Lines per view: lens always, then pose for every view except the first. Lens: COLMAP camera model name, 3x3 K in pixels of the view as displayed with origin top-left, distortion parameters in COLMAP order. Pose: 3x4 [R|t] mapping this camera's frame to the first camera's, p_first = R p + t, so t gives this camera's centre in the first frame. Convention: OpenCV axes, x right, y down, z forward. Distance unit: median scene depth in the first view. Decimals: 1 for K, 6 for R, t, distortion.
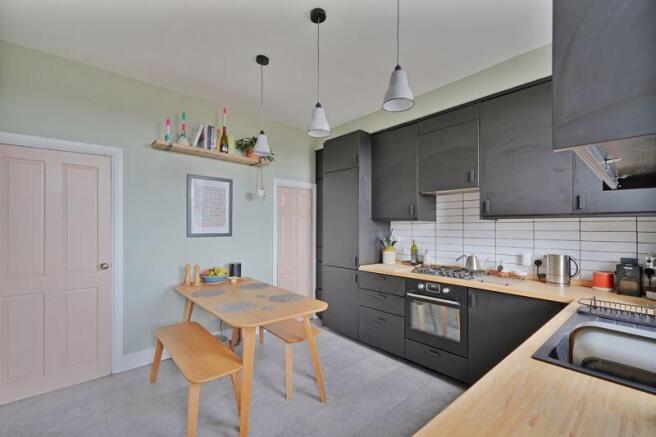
lens RADIAL K [[283.0, 0, 328.4], [0, 283.0, 219.8], [0, 0, 1]] dist [0.002016, 0.000081]
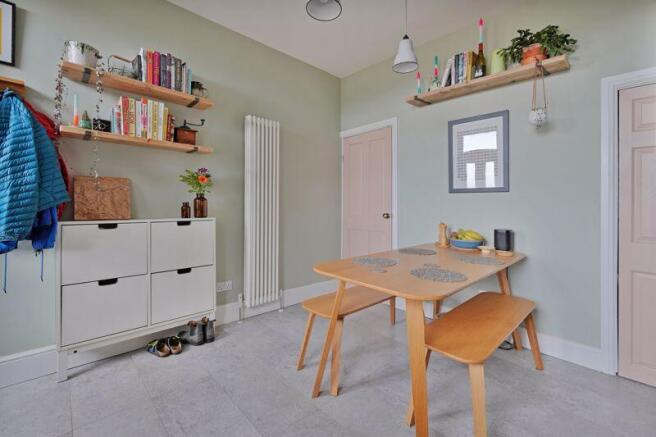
lens RADIAL K [[283.0, 0, 332.9], [0, 283.0, 202.7], [0, 0, 1]] dist [0.002016, 0.000081]
pose [[0.024782, -0.012477, -0.999615, 0.367565], [0.002187, 0.999920, -0.012427, 0.099731], [0.999690, -0.001878, 0.024808, 0.598835]]
